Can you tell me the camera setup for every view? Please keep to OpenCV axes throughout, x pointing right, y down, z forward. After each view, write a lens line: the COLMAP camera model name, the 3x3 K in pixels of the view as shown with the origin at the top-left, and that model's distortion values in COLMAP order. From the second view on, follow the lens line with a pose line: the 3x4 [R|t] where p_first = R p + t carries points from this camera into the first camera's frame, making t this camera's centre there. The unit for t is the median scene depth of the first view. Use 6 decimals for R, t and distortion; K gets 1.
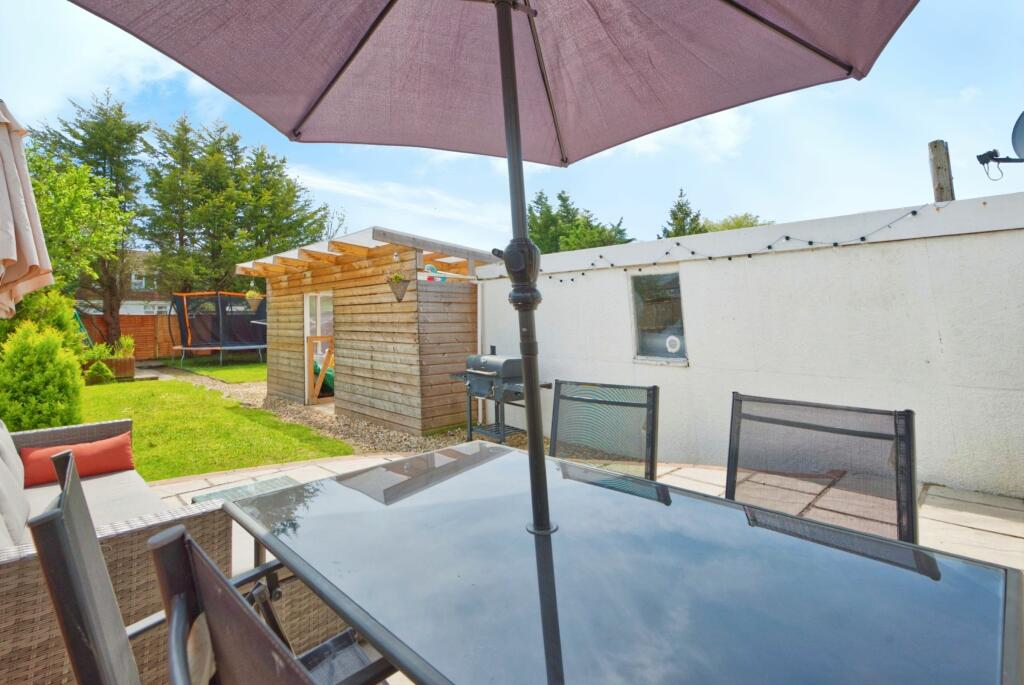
lens RADIAL K [[464.7, 0, 497.2], [0, 464.7, 304.6], [0, 0, 1]] dist [0.005049, -0.000741]
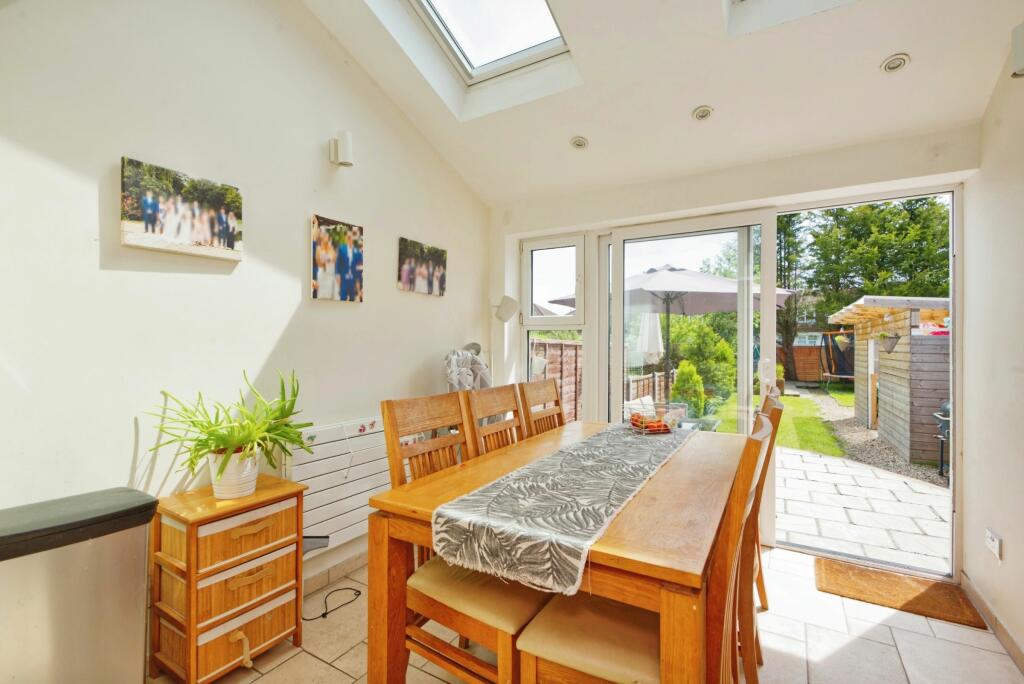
lens RADIAL K [[464.7, 0, 511.7], [0, 464.7, 341.7], [0, 0, 1]] dist [0.005049, -0.000741]
pose [[0.244602, -0.000429, -0.969623, 0.417111], [0.036127, 0.999310, 0.008672, -0.046969], [0.968950, -0.037150, 0.244449, -0.170064]]
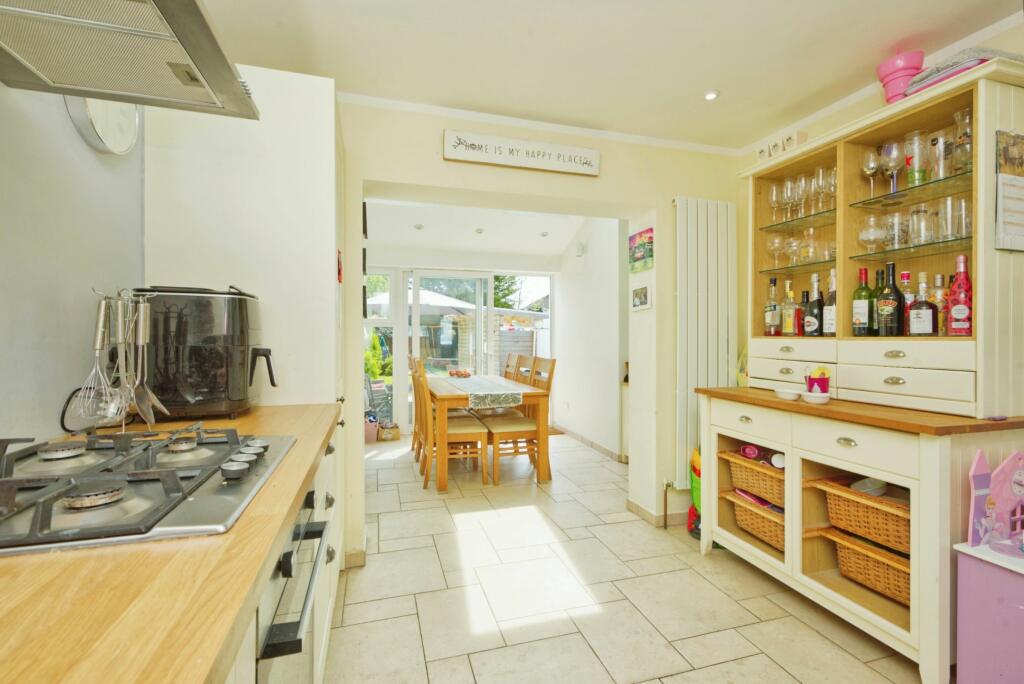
lens RADIAL K [[464.7, 0, 518.3], [0, 464.7, 335.6], [0, 0, 1]] dist [0.005049, -0.000741]
pose [[0.883655, 0.004568, -0.468116, 0.492198], [0.014161, 0.999234, 0.036484, -0.058662], [0.467924, -0.038868, 0.882913, -0.452758]]
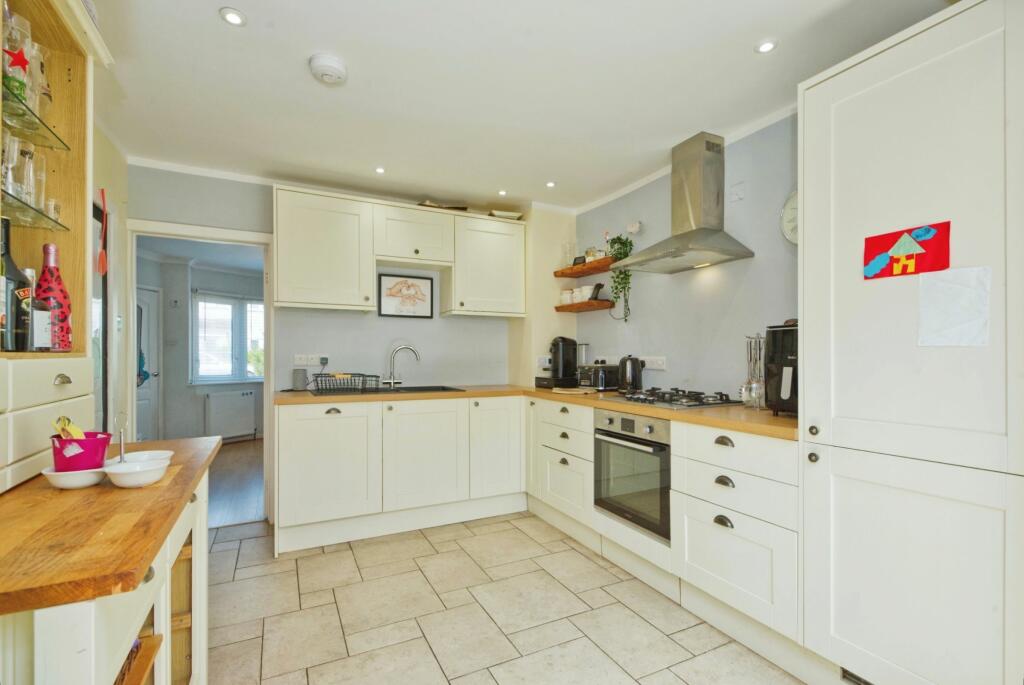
lens RADIAL K [[464.7, 0, 511.7], [0, 464.7, 351.0], [0, 0, 1]] dist [0.005049, -0.000741]
pose [[-0.947679, 0.004373, 0.319195, 0.395937], [-0.012965, 0.998554, -0.052174, -0.045170], [-0.318962, -0.053583, -0.946252, -0.146517]]
